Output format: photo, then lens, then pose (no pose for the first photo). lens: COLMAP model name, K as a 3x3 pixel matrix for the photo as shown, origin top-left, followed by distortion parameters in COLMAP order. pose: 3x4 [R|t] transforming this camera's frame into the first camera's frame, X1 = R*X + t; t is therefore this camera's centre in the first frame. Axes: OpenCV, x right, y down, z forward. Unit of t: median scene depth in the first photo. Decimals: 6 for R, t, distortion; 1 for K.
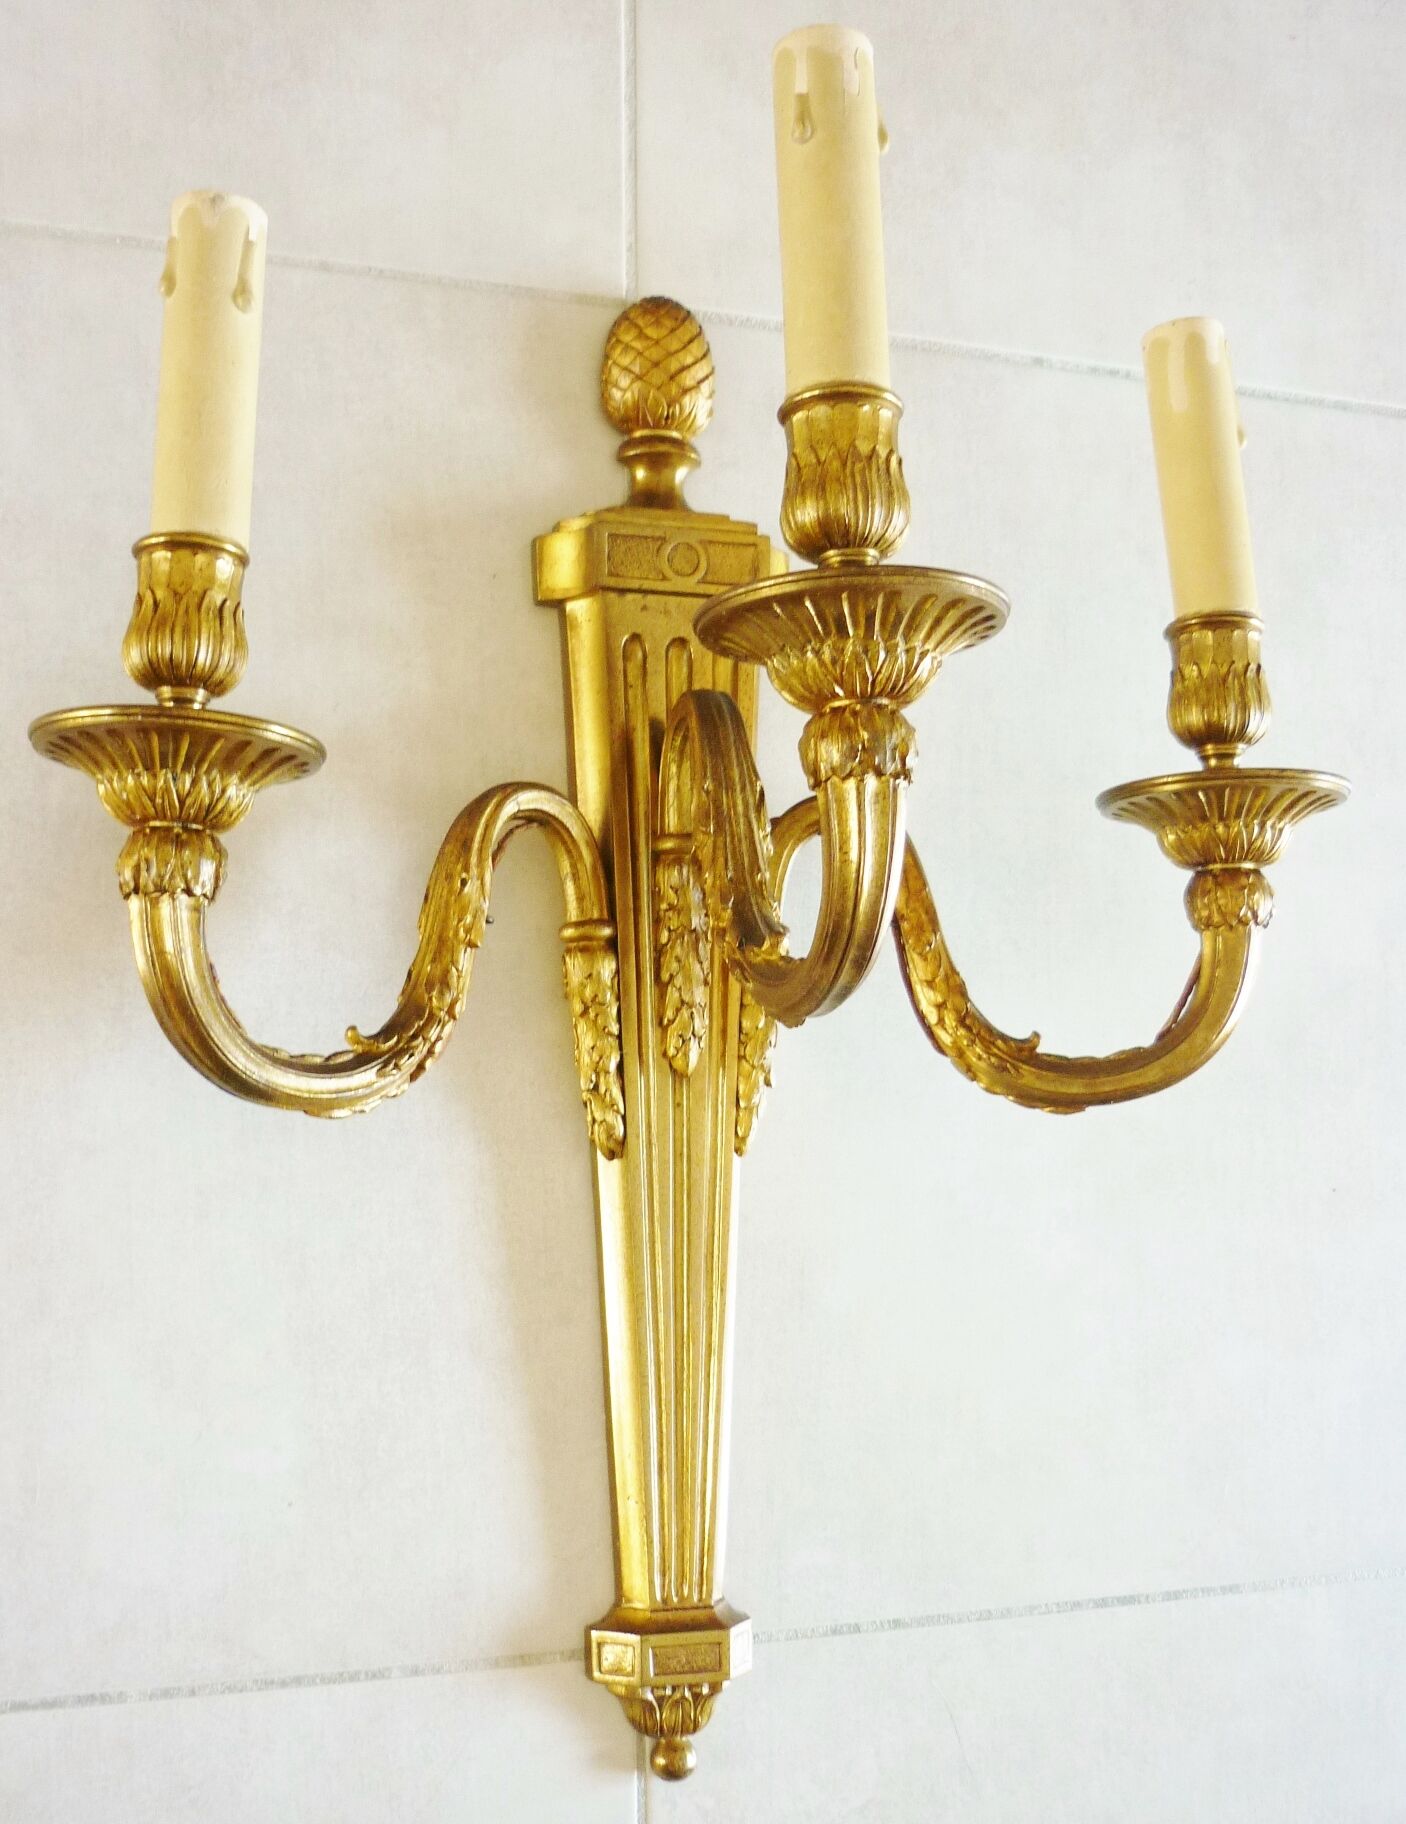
lens RADIAL K [[2047.6, 0, 678.9], [0, 2047.6, 976.8], [0, 0, 1]] dist [-0.108595, 0.164264]
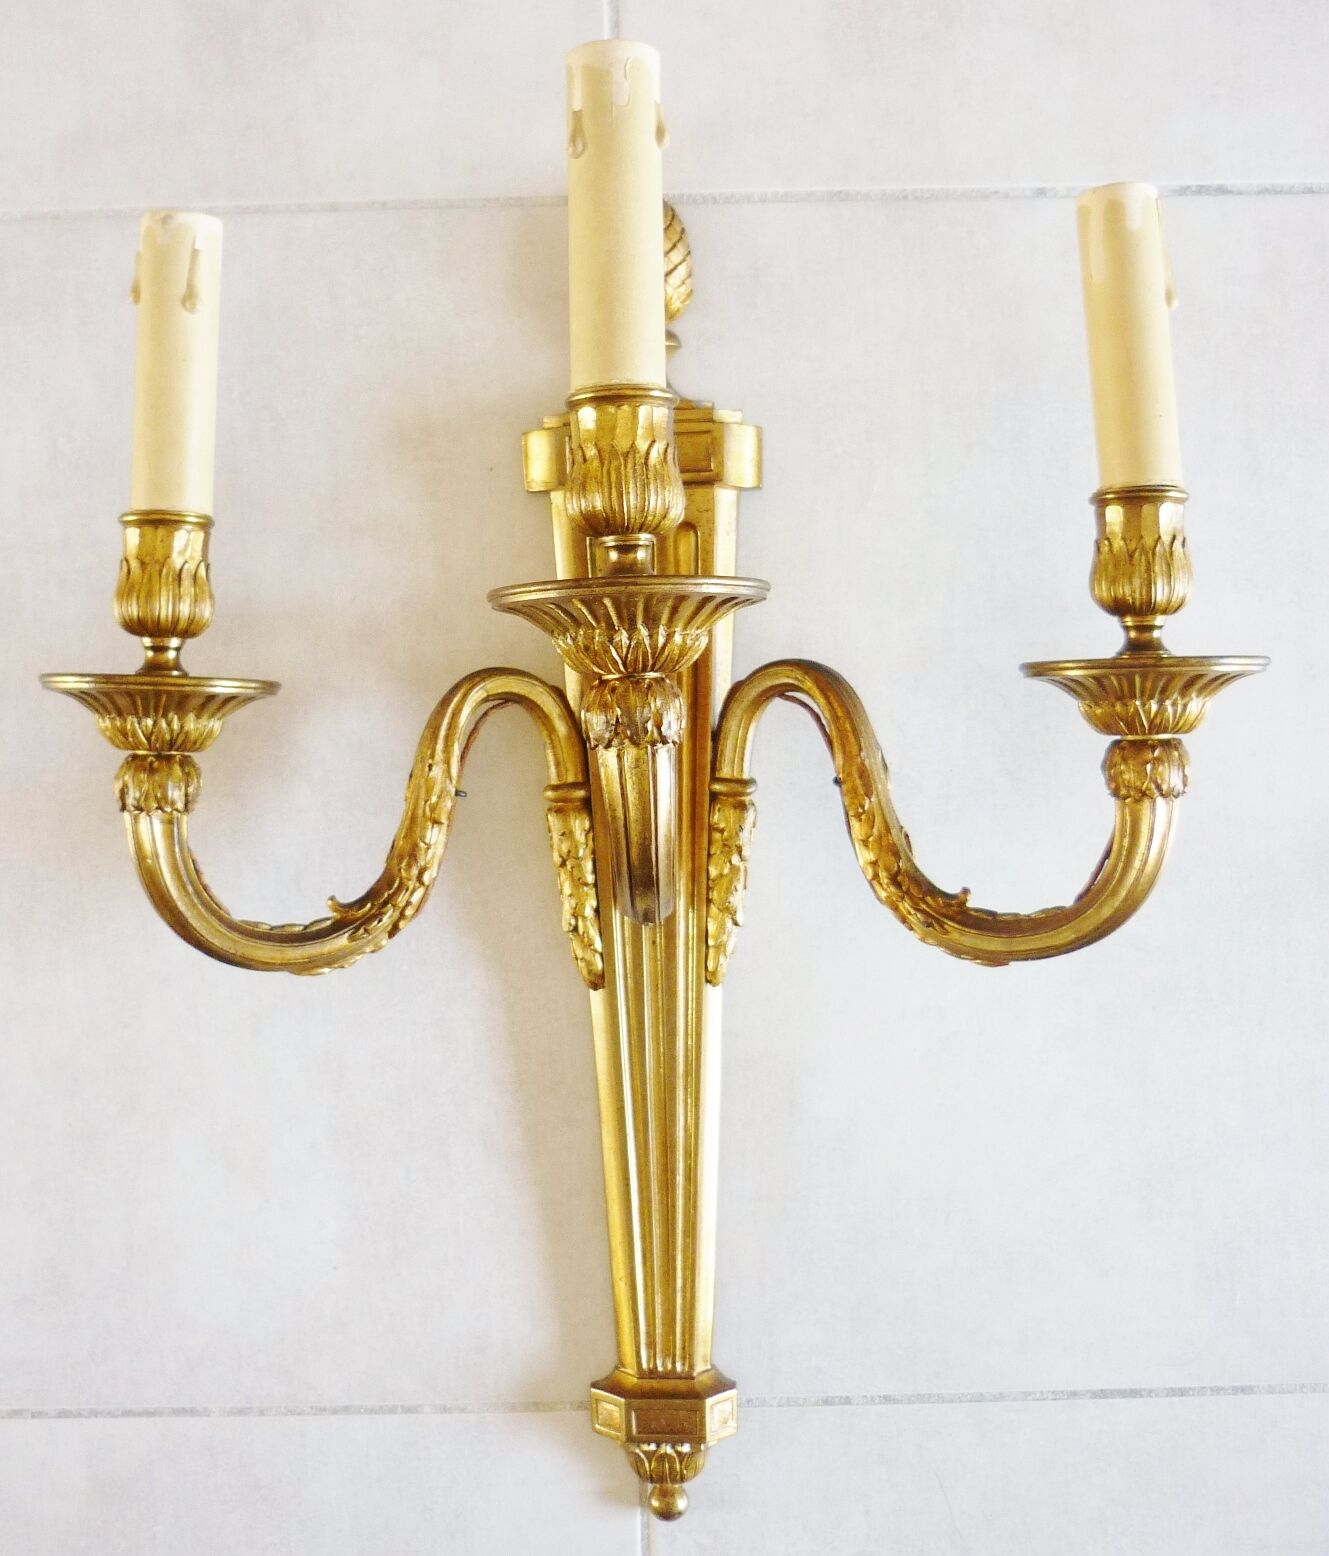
lens RADIAL K [[2050.5, 0, 590.6], [0, 2050.5, 691.4], [0, 0, 1]] dist [-0.101471, 0.138534]
pose [[0.940174, -0.008789, -0.340582, 0.354341], [0.039577, 0.995717, 0.083557, -0.171653], [0.338389, -0.092037, 0.936495, -0.052607]]
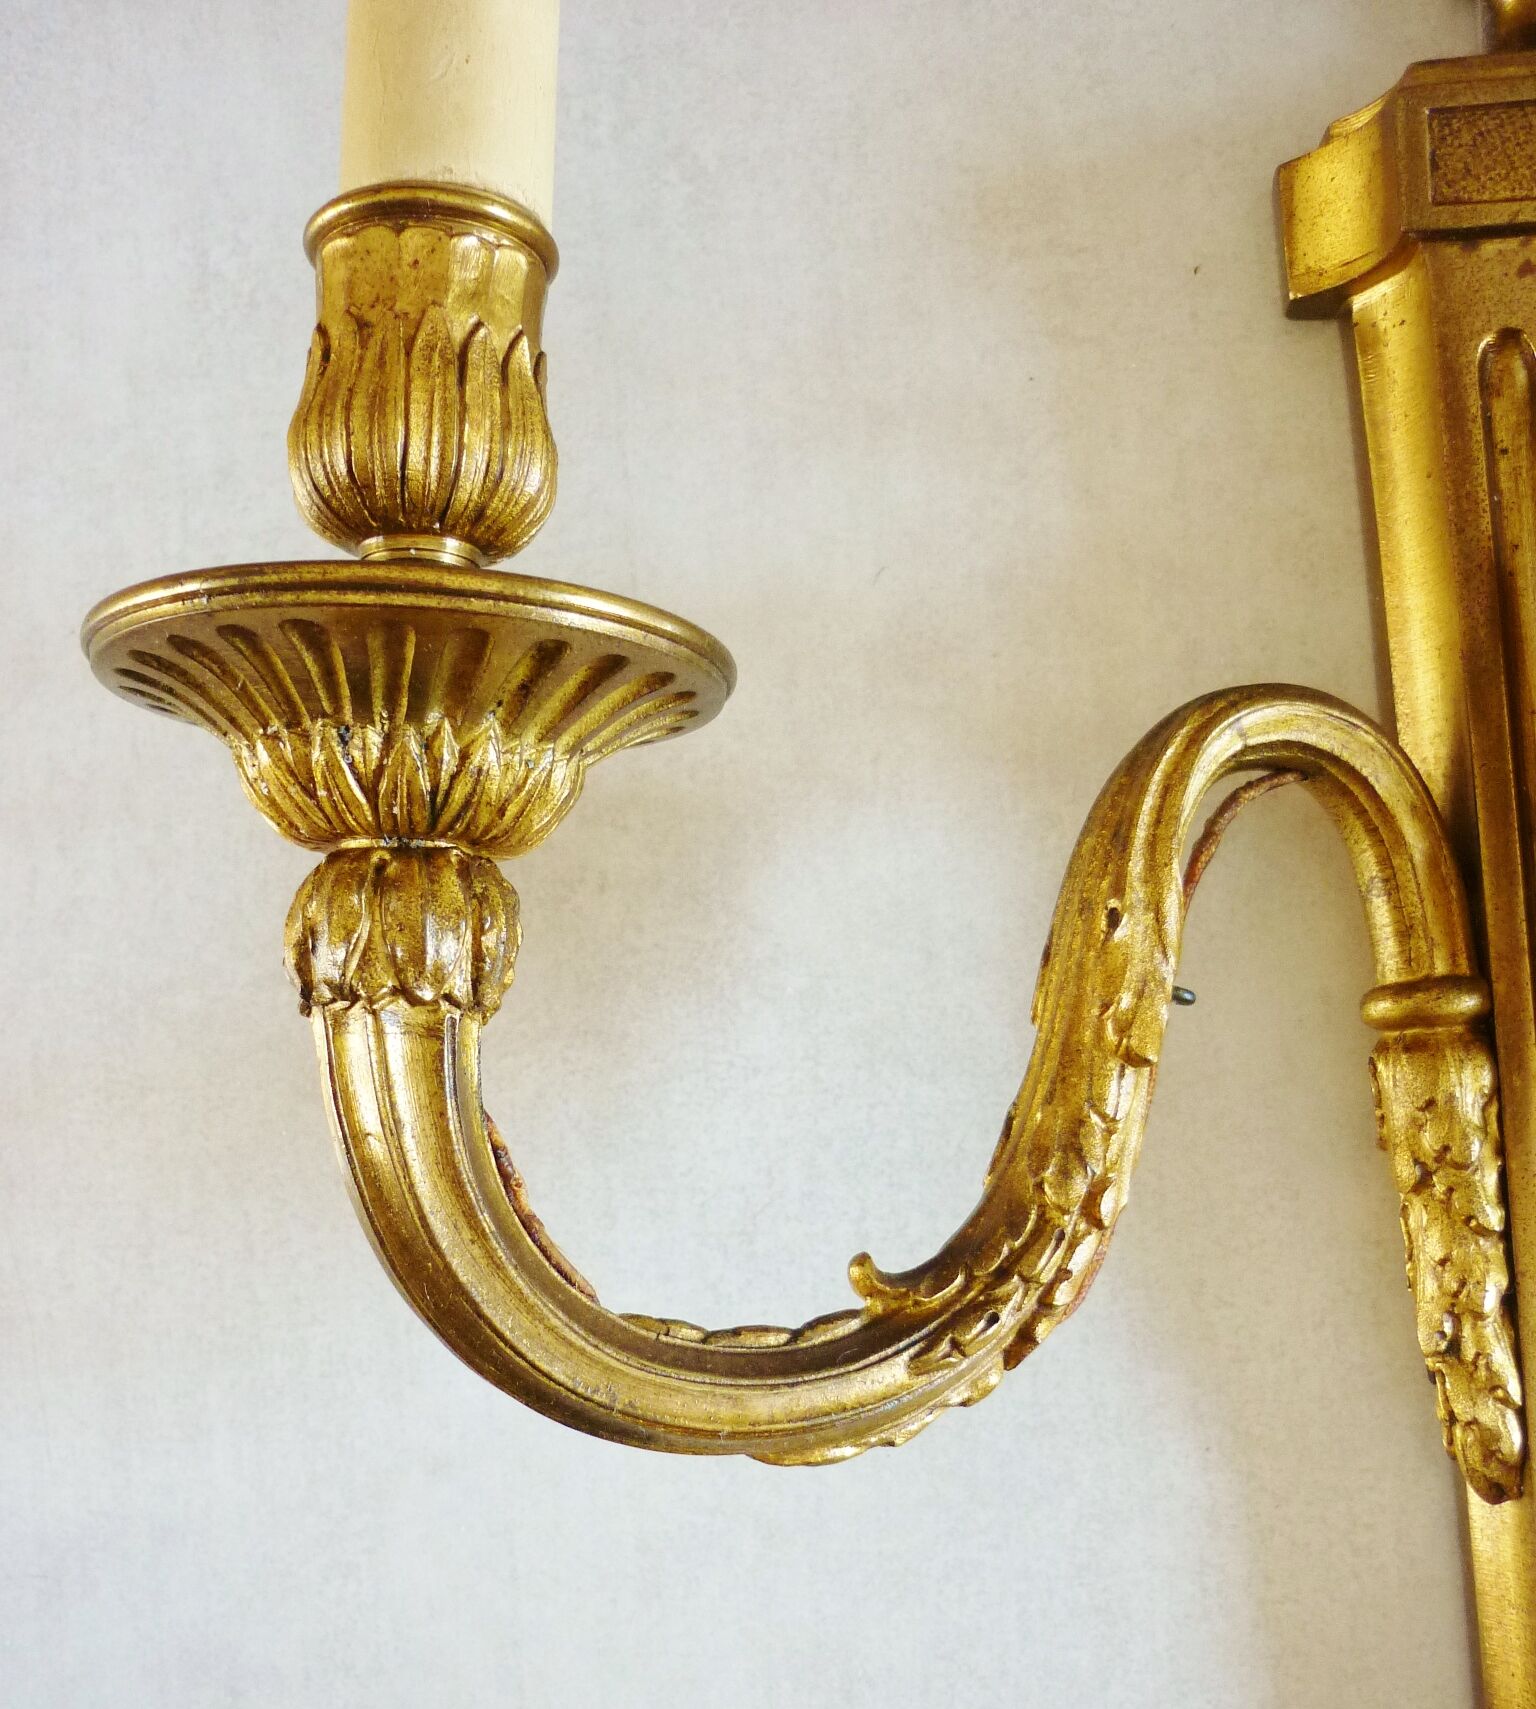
lens RADIAL K [[2035.7, 0, 716.1], [0, 2035.7, 1063.3], [0, 0, 1]] dist [-0.092602, 0.080963]
pose [[0.900890, -0.029730, -0.433029, 0.006894], [0.050190, 0.998095, 0.035891, -0.032830], [0.431137, -0.054068, 0.900665, 0.528066]]
